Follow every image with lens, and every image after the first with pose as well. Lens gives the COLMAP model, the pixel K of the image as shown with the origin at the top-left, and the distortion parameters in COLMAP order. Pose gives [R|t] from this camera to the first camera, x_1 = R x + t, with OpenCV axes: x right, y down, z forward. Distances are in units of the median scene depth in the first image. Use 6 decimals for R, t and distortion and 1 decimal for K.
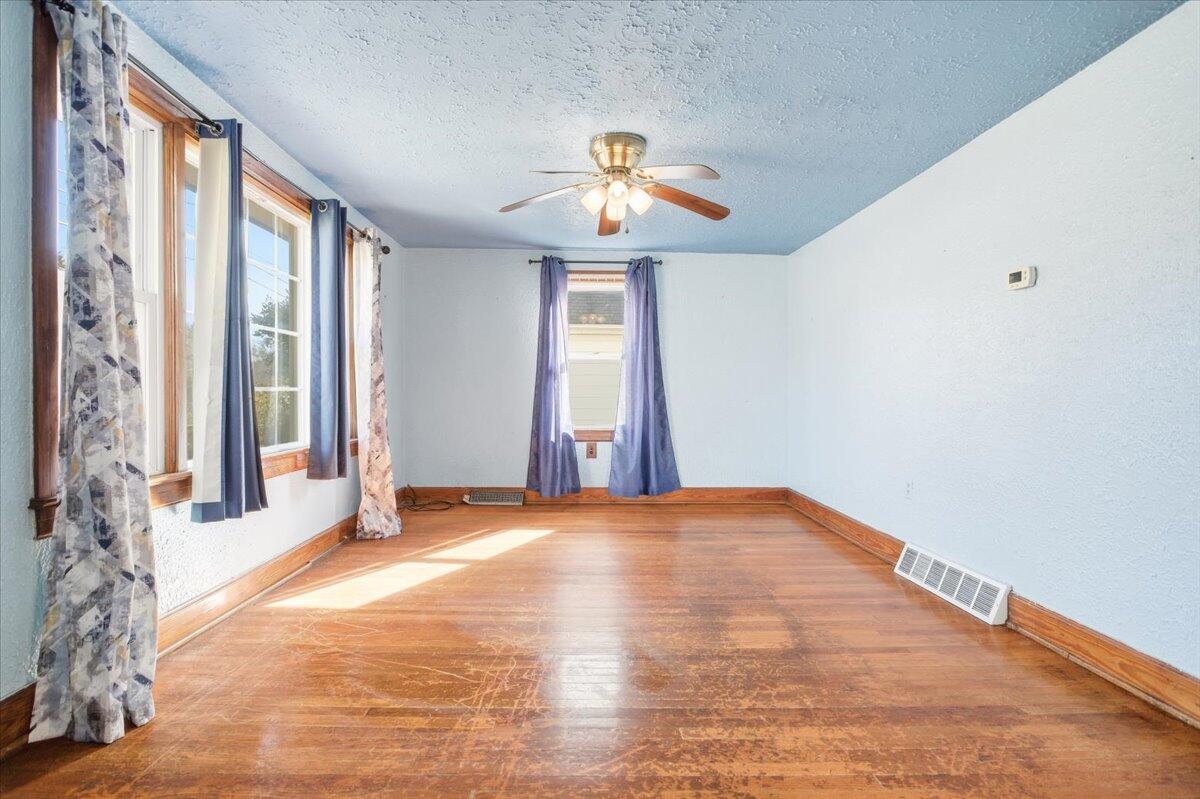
lens RADIAL K [[600.0, 0, 605.7], [0, 600.0, 399.7], [0, 0, 1]] dist [-0.004950, 0.001254]
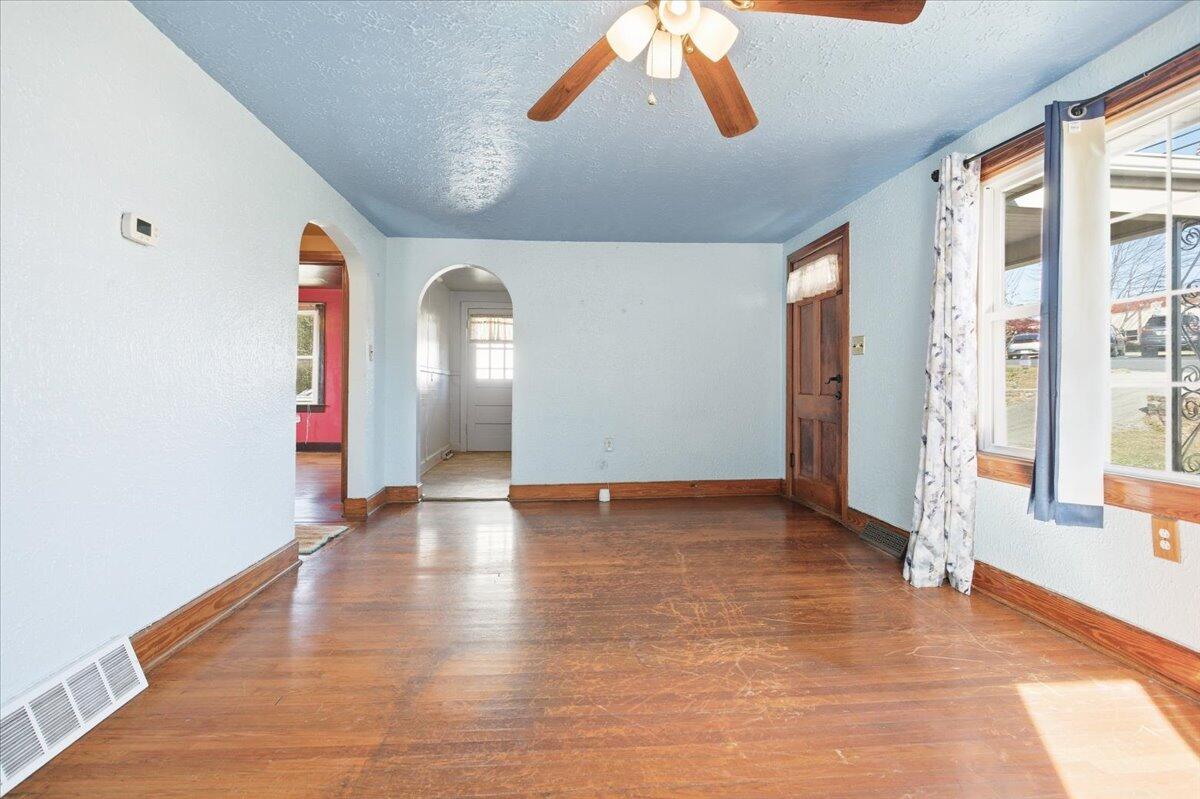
lens RADIAL K [[591.2, 0, 595.2], [0, 591.2, 391.7], [0, 0, 1]] dist [-0.002957, 0.000742]
pose [[-0.999678, -0.012655, -0.021980, 0.111782], [-0.013025, 0.999774, 0.016813, -0.011160], [0.021762, 0.017094, -0.999617, 1.816376]]
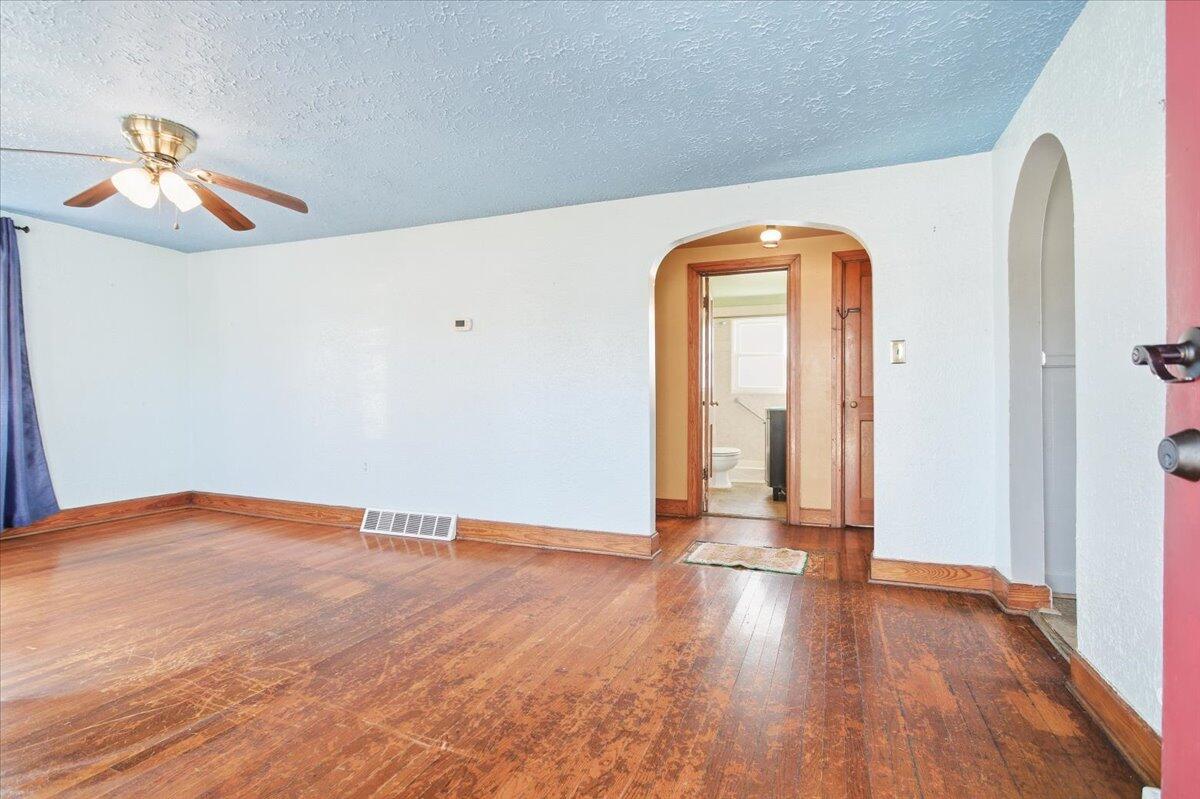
lens RADIAL K [[591.2, 0, 595.2], [0, 591.2, 391.7], [0, 0, 1]] dist [-0.002957, 0.000742]
pose [[0.402094, -0.000124, 0.915598, -0.658227], [0.011278, 0.999925, -0.004817, -0.006379], [-0.915529, 0.012263, 0.402066, 0.017339]]
